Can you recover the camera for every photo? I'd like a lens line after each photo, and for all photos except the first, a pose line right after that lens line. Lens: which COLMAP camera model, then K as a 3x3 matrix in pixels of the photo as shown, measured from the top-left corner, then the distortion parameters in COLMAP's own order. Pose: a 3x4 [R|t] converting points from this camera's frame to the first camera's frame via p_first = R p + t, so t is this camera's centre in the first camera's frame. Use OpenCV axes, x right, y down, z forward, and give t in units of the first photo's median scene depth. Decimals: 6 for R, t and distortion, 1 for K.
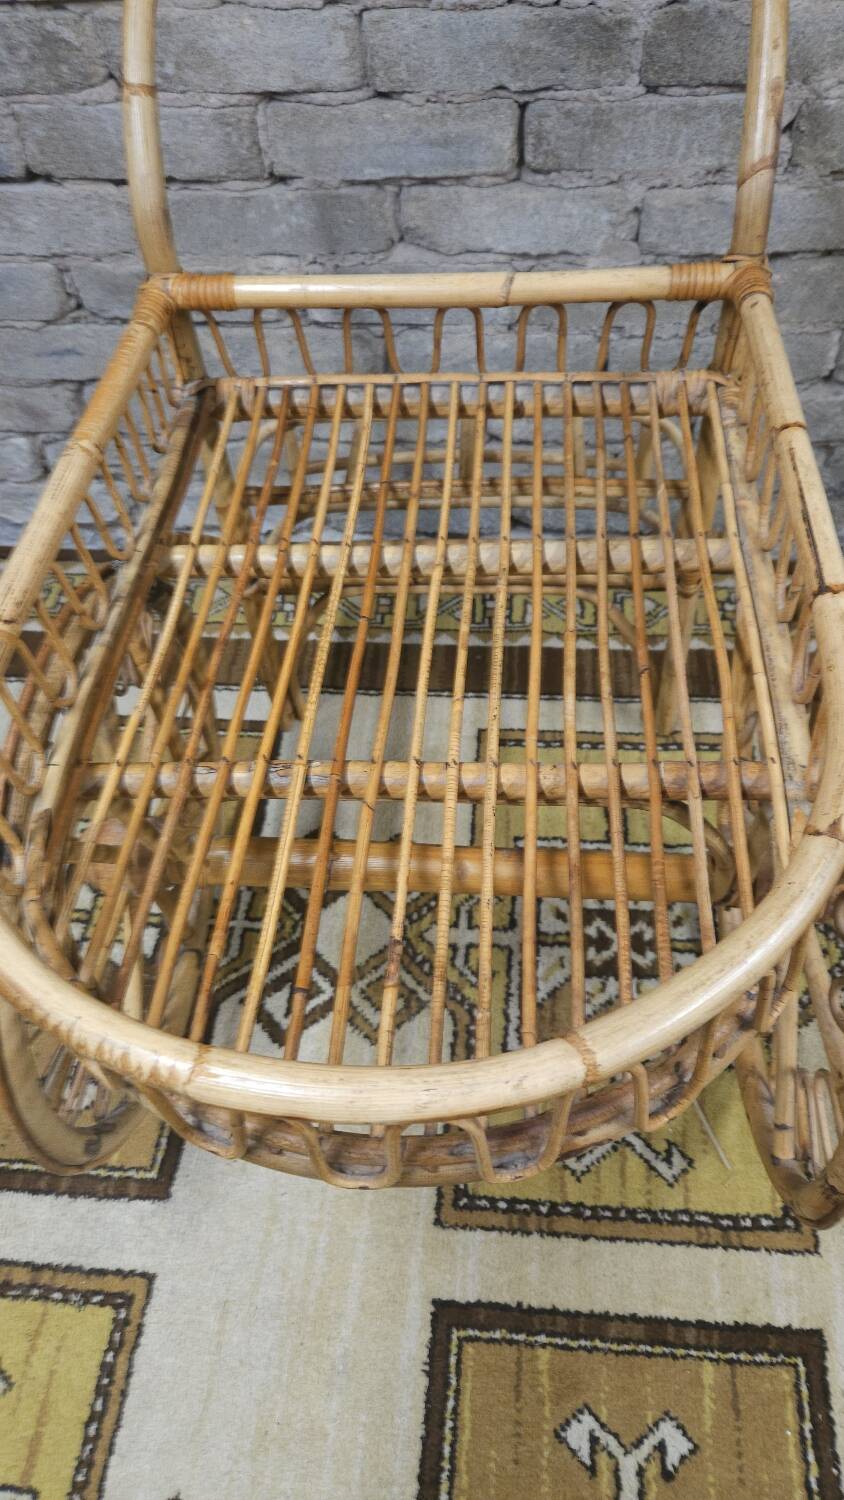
lens RADIAL K [[1007.7, 0, 445.1], [0, 1007.7, 737.1], [0, 0, 1]] dist [0.051424, -0.046817]
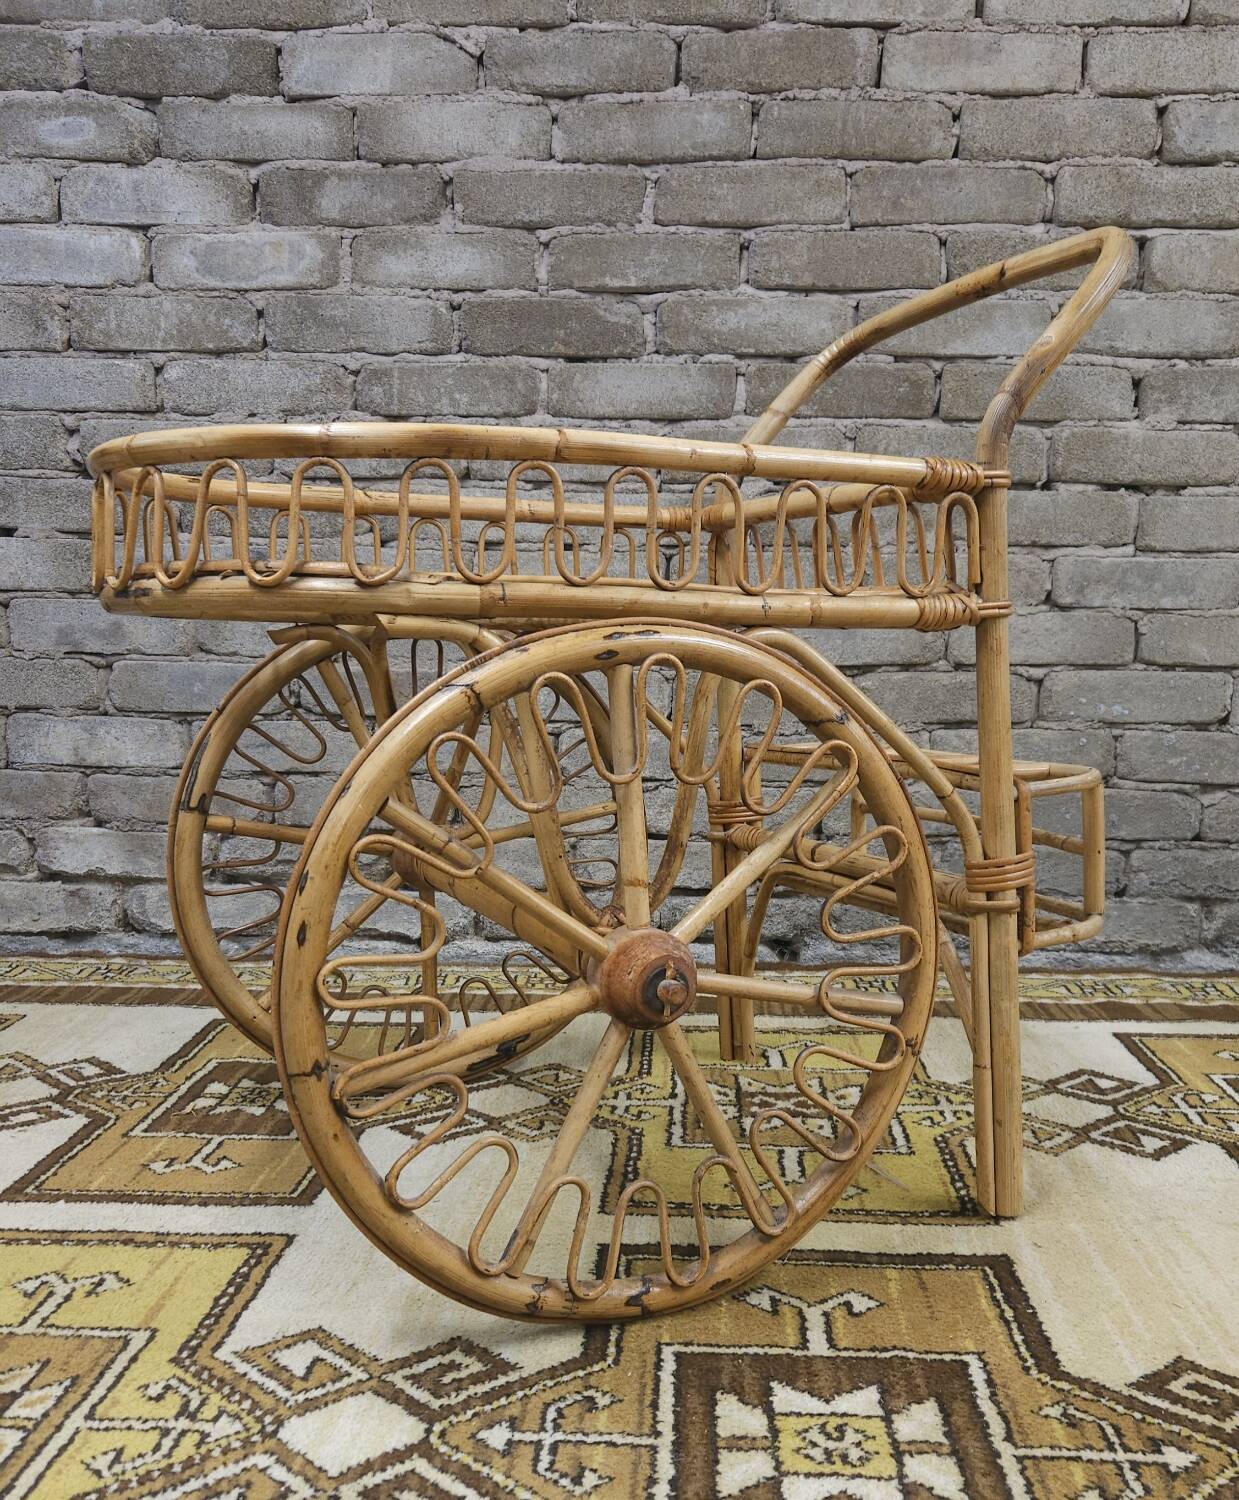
lens RADIAL K [[1483.7, 0, 650.2], [0, 1483.7, 903.6], [0, 0, 1]] dist [0.055530, 0.000000]
pose [[0.997450, 0.038940, 0.059803, -0.055264], [0.010409, 0.749659, -0.661742, 1.145811], [-0.070600, 0.660677, 0.747343, -0.215575]]
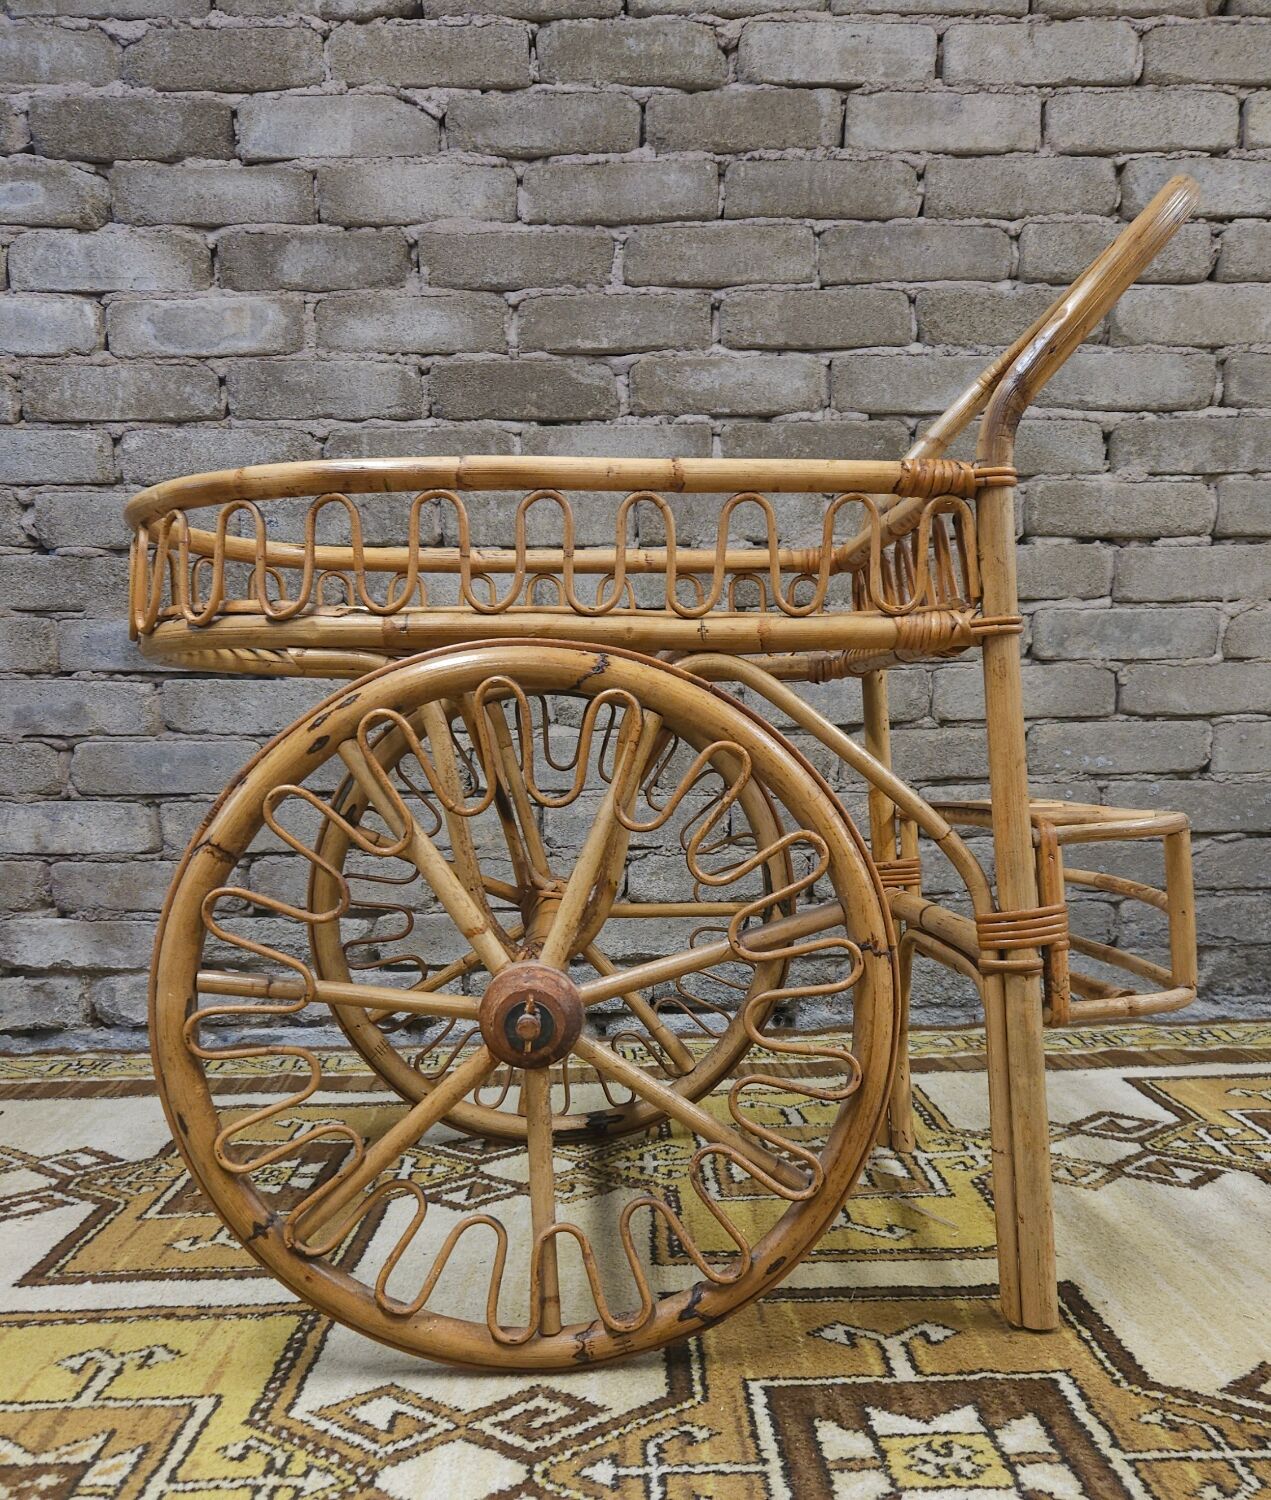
lens RADIAL K [[1520.4, 0, 666.7], [0, 1520.4, 975.9], [0, 0, 1]] dist [0.055340, 0.000000]
pose [[0.992407, 0.000050, 0.123000, -0.162647], [0.083957, 0.730538, -0.677691, 1.191124], [-0.089891, 0.682872, 0.724987, -0.172303]]
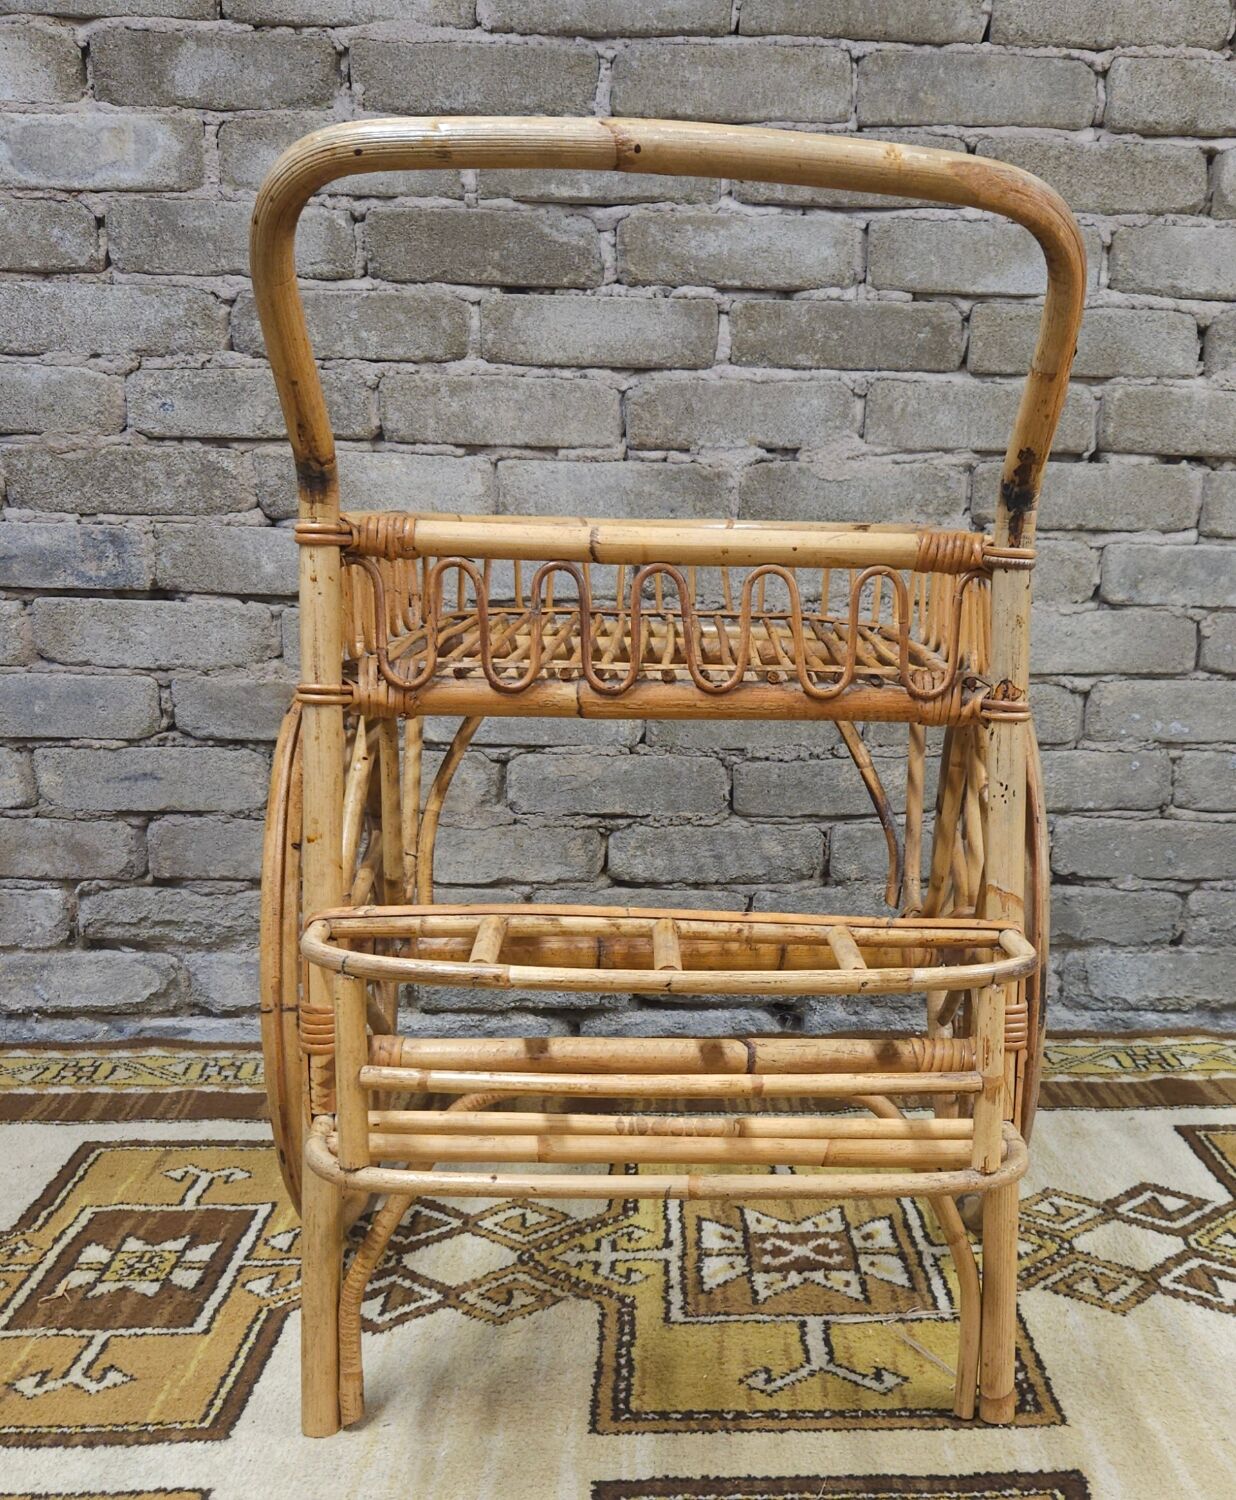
lens RADIAL K [[1734.2, 0, 762.5], [0, 1734.2, 986.3], [0, 0, 1]] dist [0.051909, 0.000000]
pose [[0.987501, 0.010541, 0.157259, -0.090085], [0.085220, 0.803629, -0.588998, 0.971170], [-0.132586, 0.595038, 0.792686, -0.260340]]
